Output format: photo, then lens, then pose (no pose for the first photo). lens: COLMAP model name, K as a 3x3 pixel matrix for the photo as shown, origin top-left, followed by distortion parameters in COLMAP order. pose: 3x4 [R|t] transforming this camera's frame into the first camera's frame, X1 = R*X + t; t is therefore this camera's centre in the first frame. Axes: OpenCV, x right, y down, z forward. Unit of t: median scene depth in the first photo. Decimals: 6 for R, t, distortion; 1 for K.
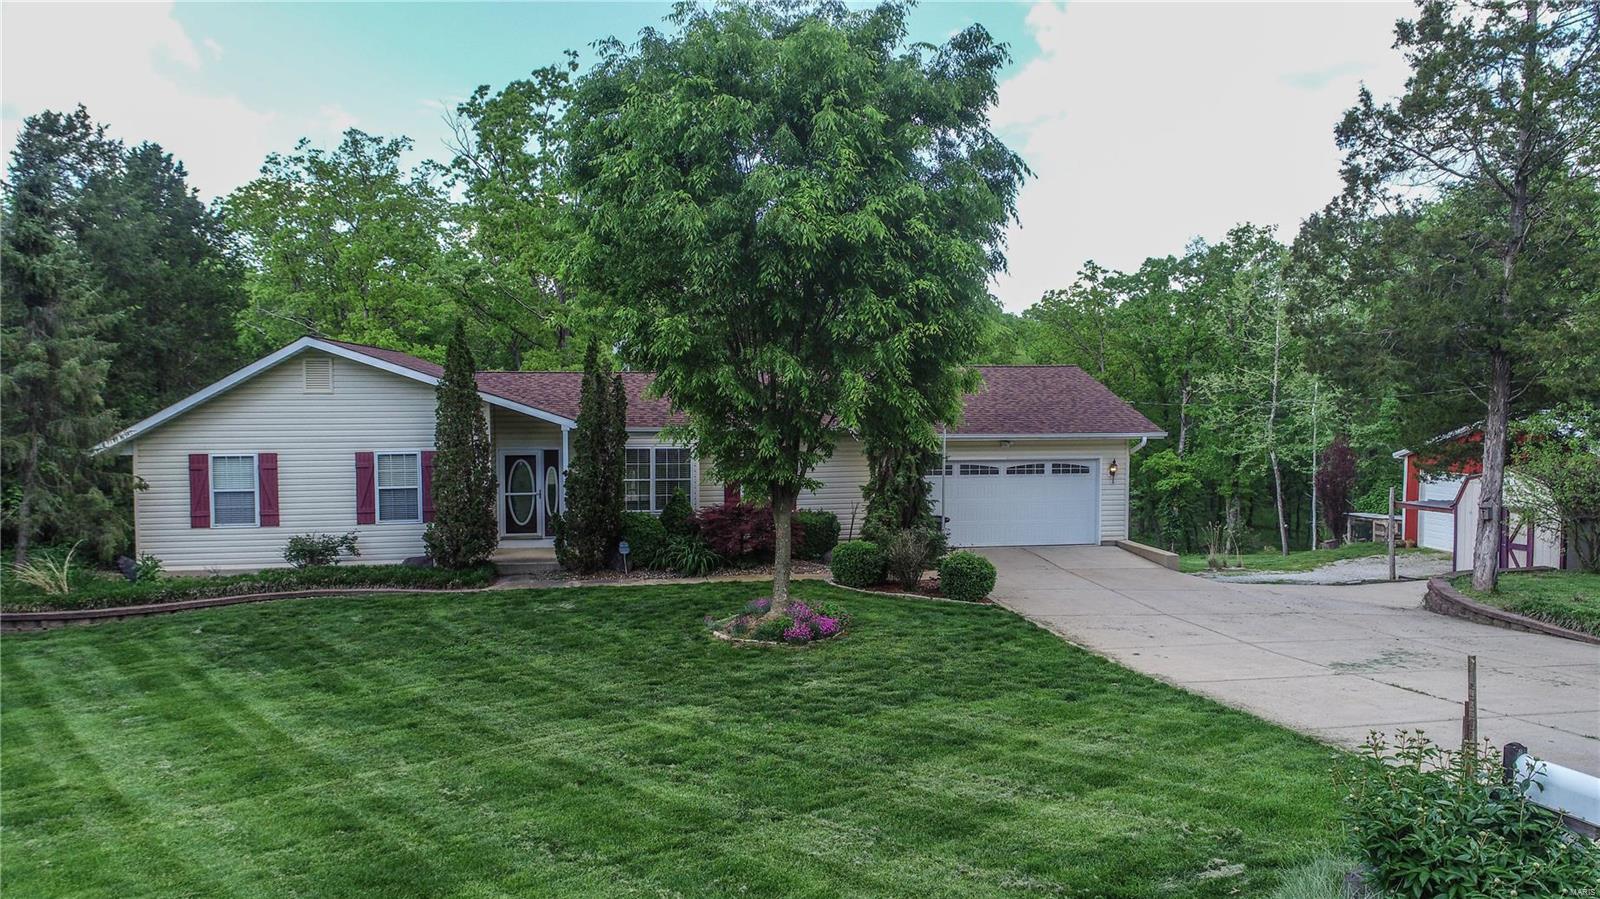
lens RADIAL K [[1076.1, 0, 800.0], [0, 1076.1, 449.5], [0, 0, 1]] dist [0.002501, 0.000173]
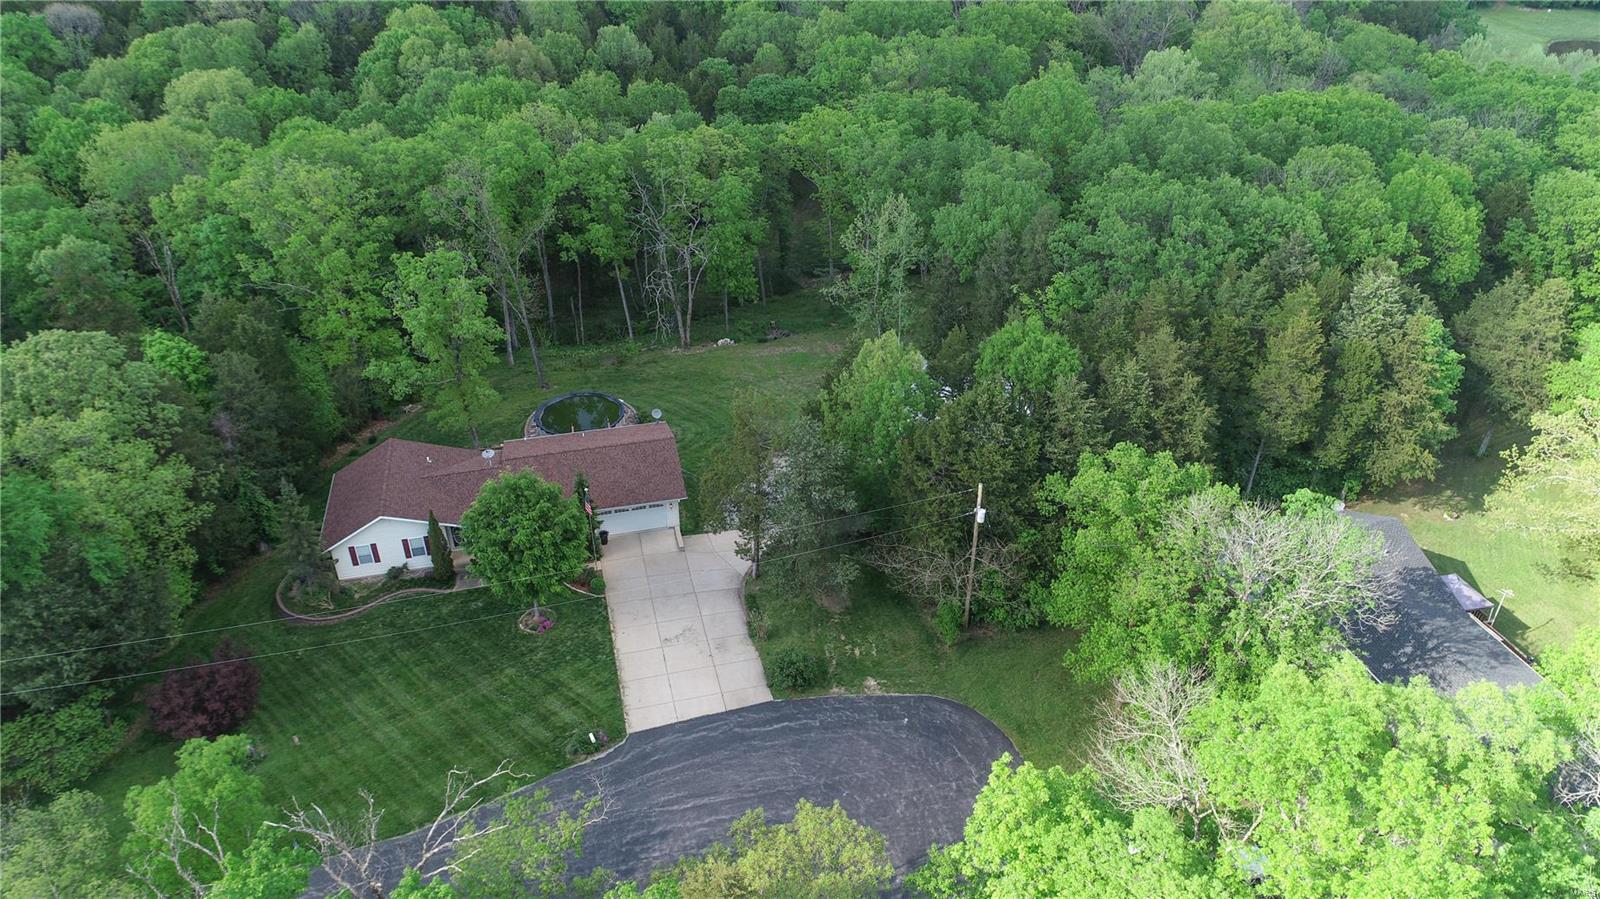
lens RADIAL K [[1076.1, 0, 800.0], [0, 1076.1, 449.5], [0, 0, 1]] dist [0.002501, 0.000173]
pose [[0.997722, -0.034754, 0.057818, 0.554205], [0.002454, 0.875212, 0.483733, -1.725480], [-0.067415, -0.482489, 0.873304, -1.641341]]
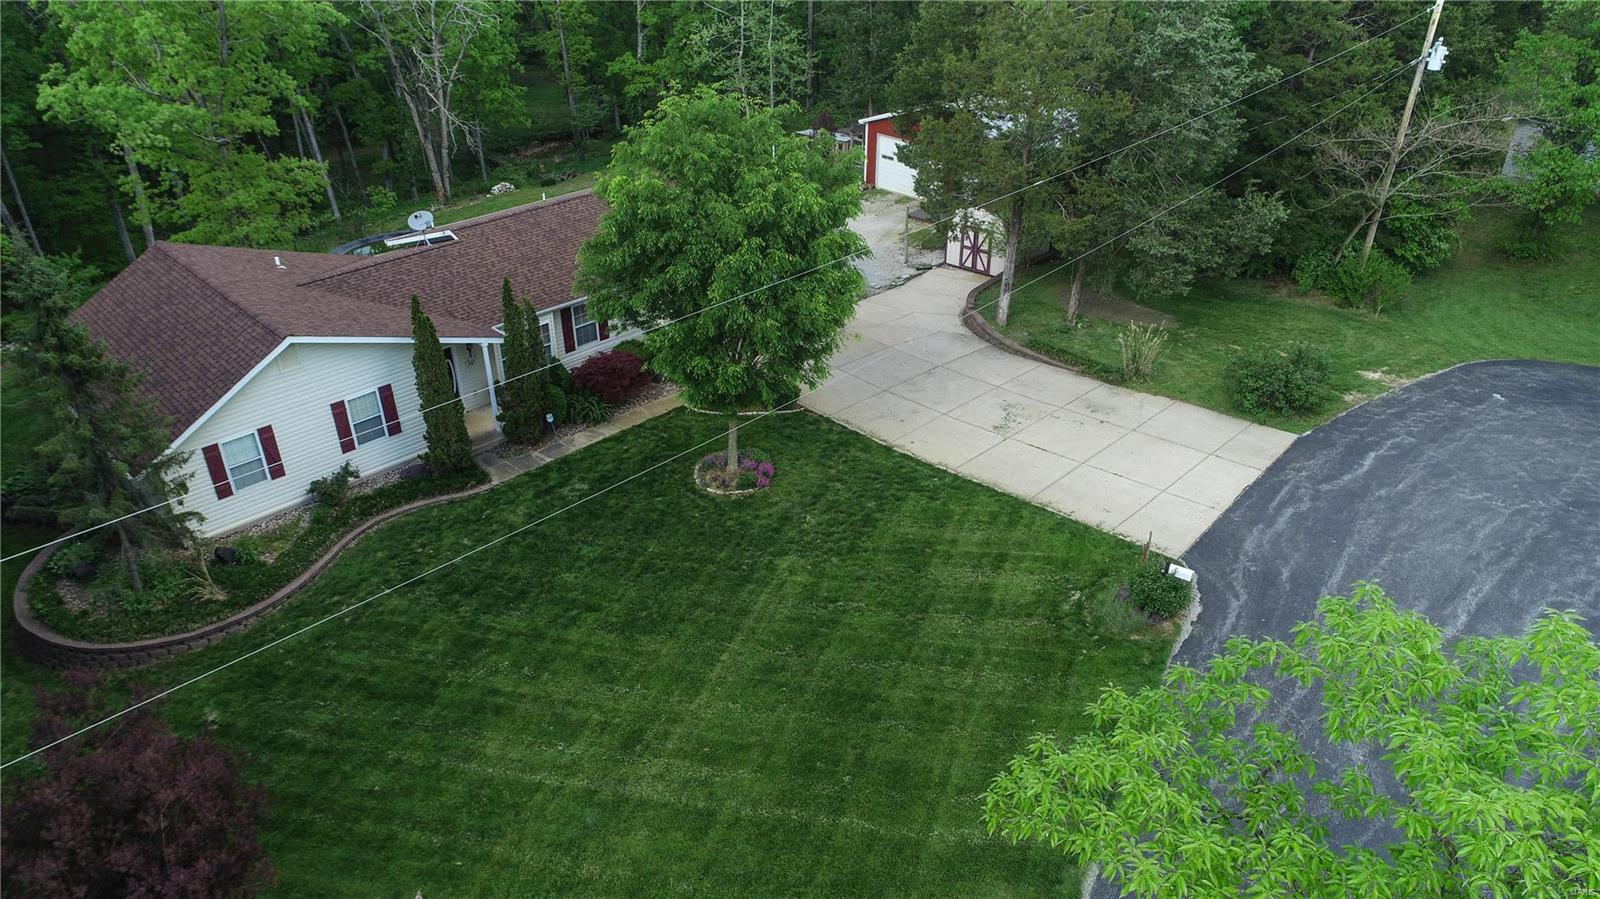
lens RADIAL K [[1076.1, 0, 800.0], [0, 1076.1, 449.5], [0, 0, 1]] dist [0.002501, 0.000173]
pose [[0.824963, -0.286335, 0.487286, -0.601884], [0.031953, 0.884418, 0.465600, -0.529881], [-0.564282, -0.368533, 0.738762, -0.260700]]
